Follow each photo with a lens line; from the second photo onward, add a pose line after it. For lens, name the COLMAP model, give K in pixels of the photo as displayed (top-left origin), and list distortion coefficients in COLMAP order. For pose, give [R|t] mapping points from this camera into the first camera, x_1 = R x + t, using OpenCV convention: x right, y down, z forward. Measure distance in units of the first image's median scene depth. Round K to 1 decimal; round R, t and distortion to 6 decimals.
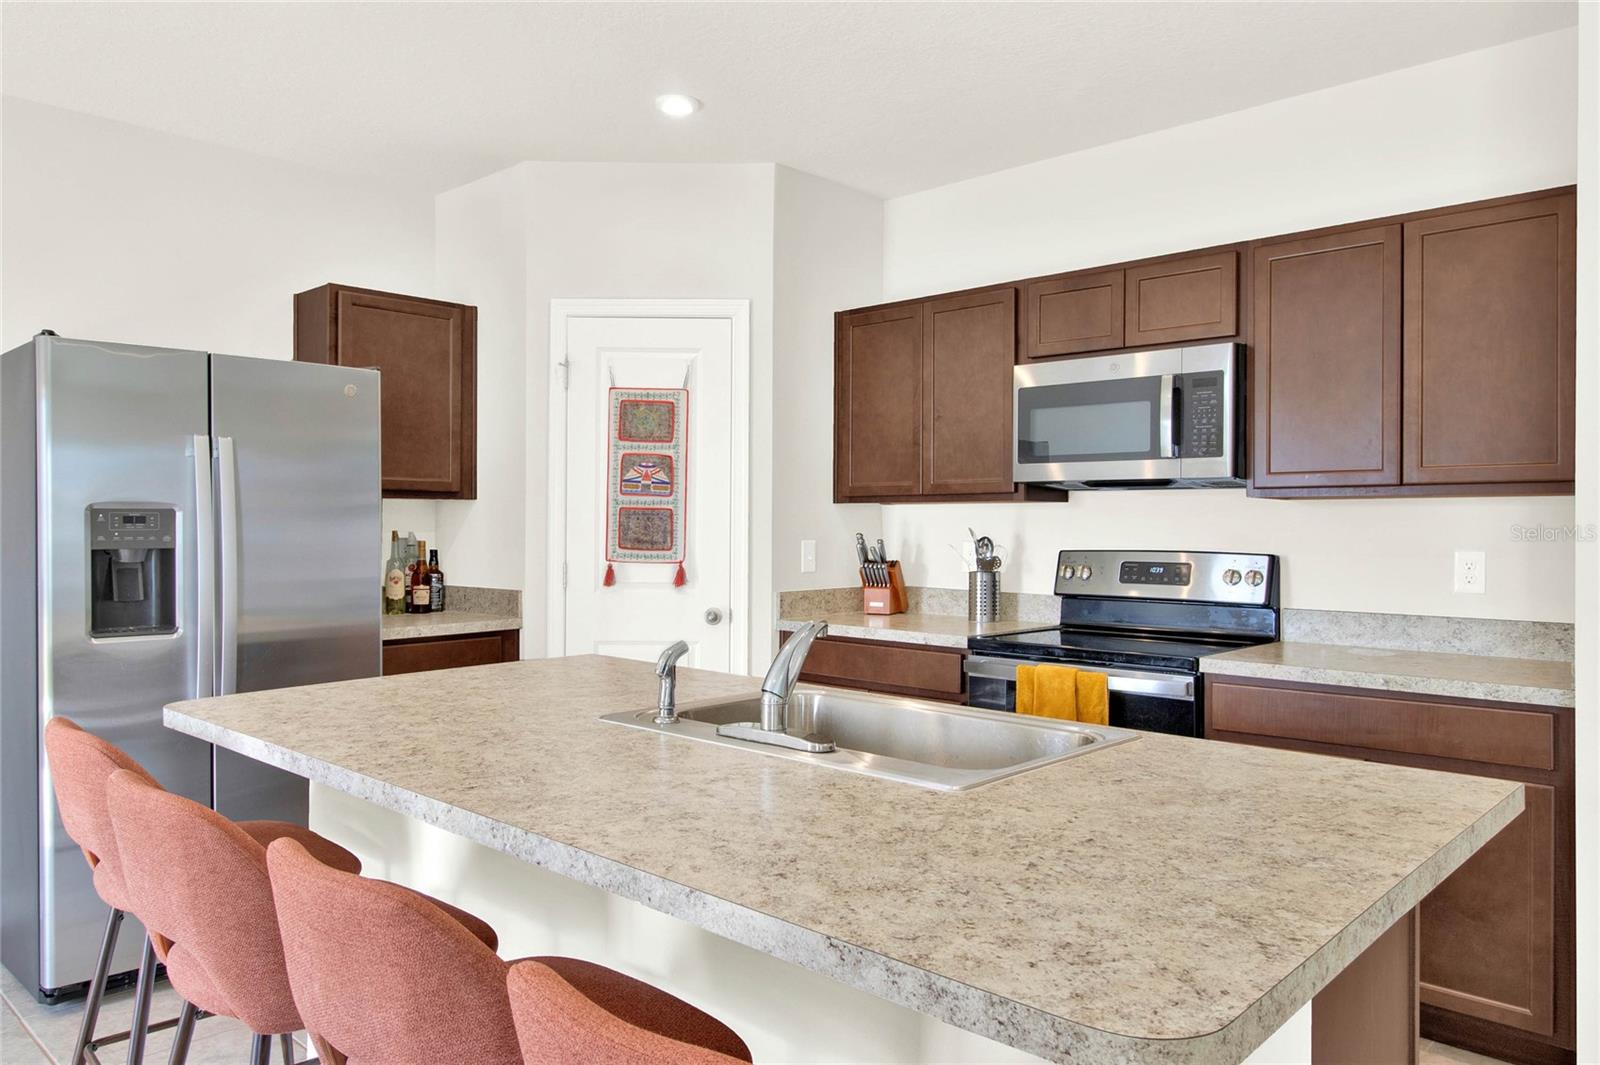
lens RADIAL K [[1102.1, 0, 821.9], [0, 1102.1, 532.4], [0, 0, 1]] dist [0.005869, -0.008154]
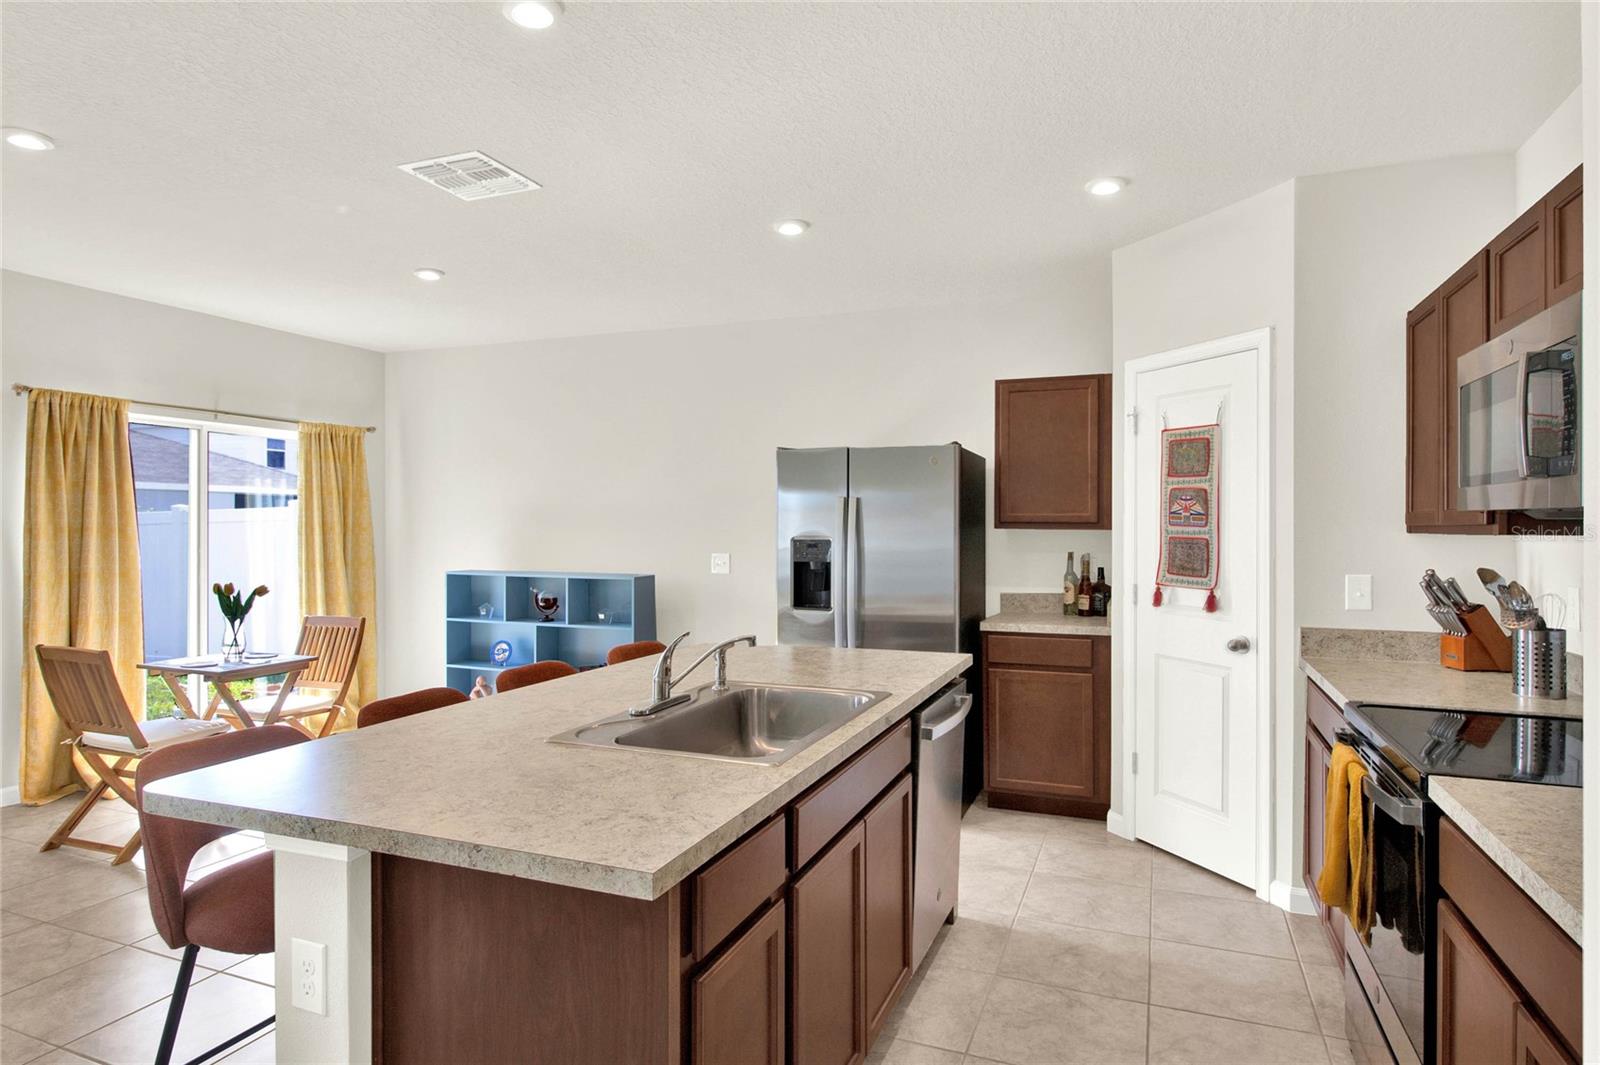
lens RADIAL K [[912.3, 0, 804.0], [0, 912.3, 528.0], [0, 0, 1]] dist [-0.001777, -0.005706]
pose [[0.345888, 0.000898, -0.938275, 0.553975], [-0.007027, 0.999974, -0.001633, -0.027533], [0.938250, 0.007158, 0.345885, 0.333384]]
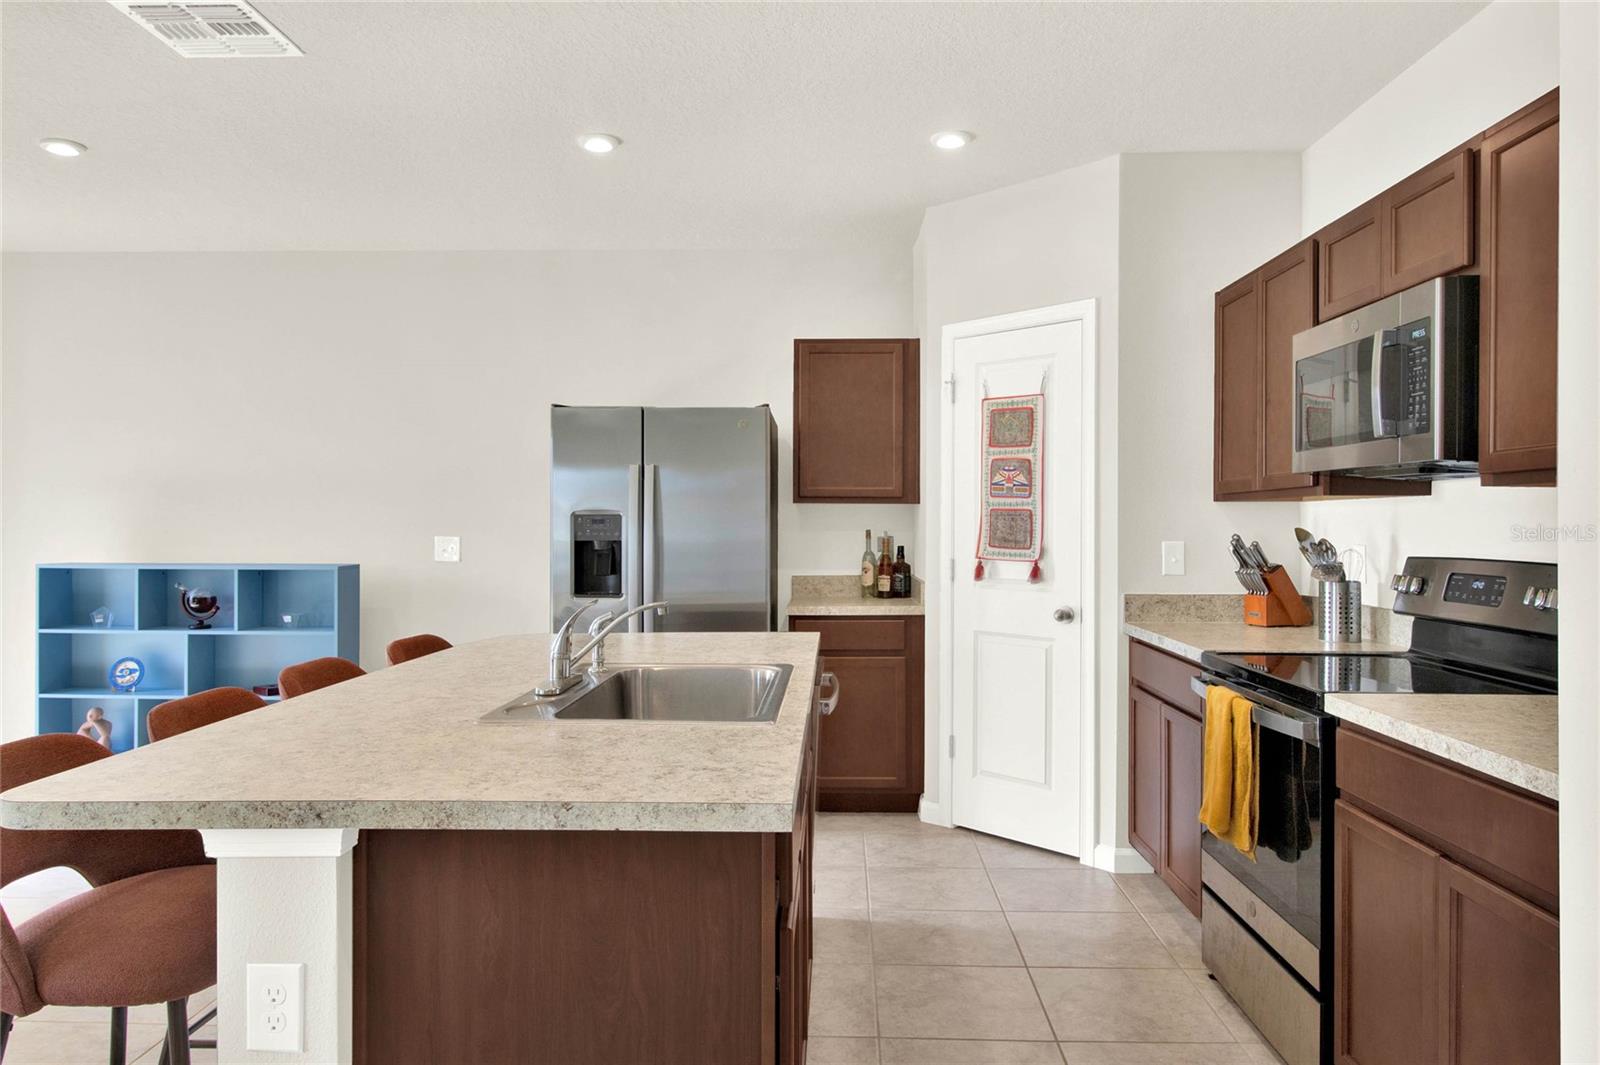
lens RADIAL K [[1102.1, 0, 813.4], [0, 1102.1, 530.6], [0, 0, 1]] dist [0.005869, -0.008154]
pose [[0.649615, 0.003407, -0.760256, 0.526778], [-0.004803, 0.999988, 0.000377, -0.000915], [0.760248, 0.003407, 0.649624, 0.163547]]
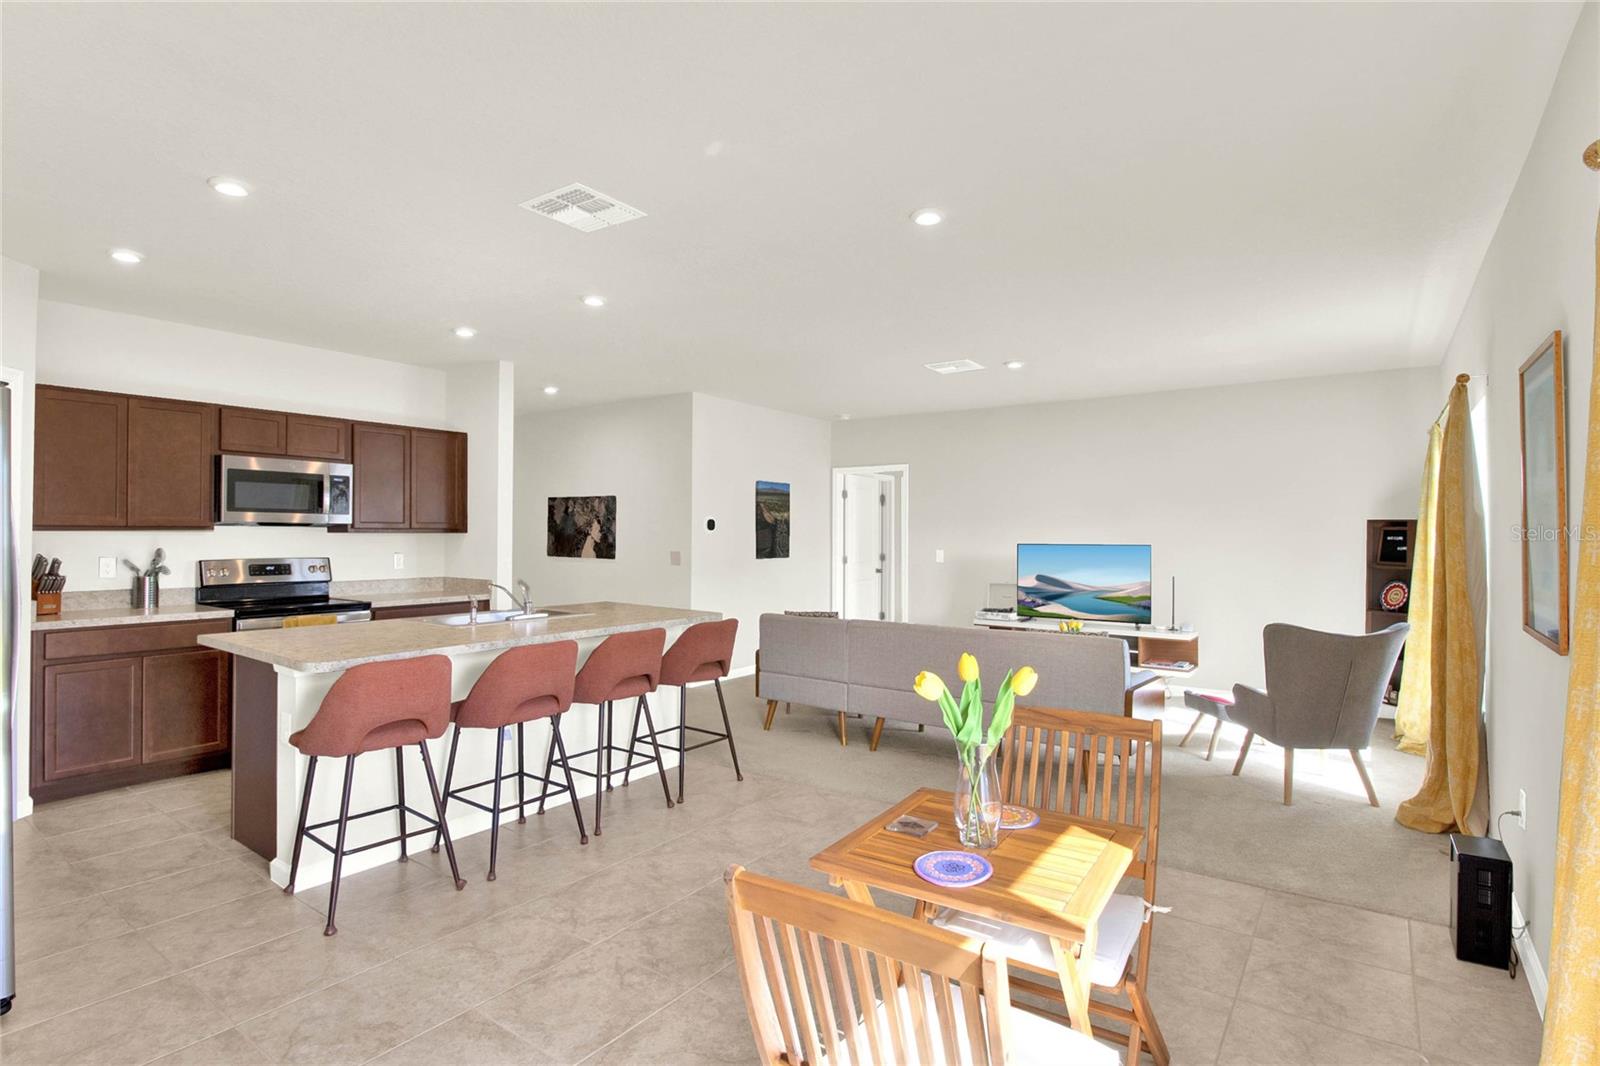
lens RADIAL K [[835.3, 0, 799.2], [0, 835.3, 530.7], [0, 0, 1]] dist [0.000255, -0.000030]
pose [[-0.130866, -0.001376, 0.991399, -1.161876], [0.000502, 0.999999, 0.001454, -0.030120], [-0.991400, 0.000688, -0.130865, 0.252931]]
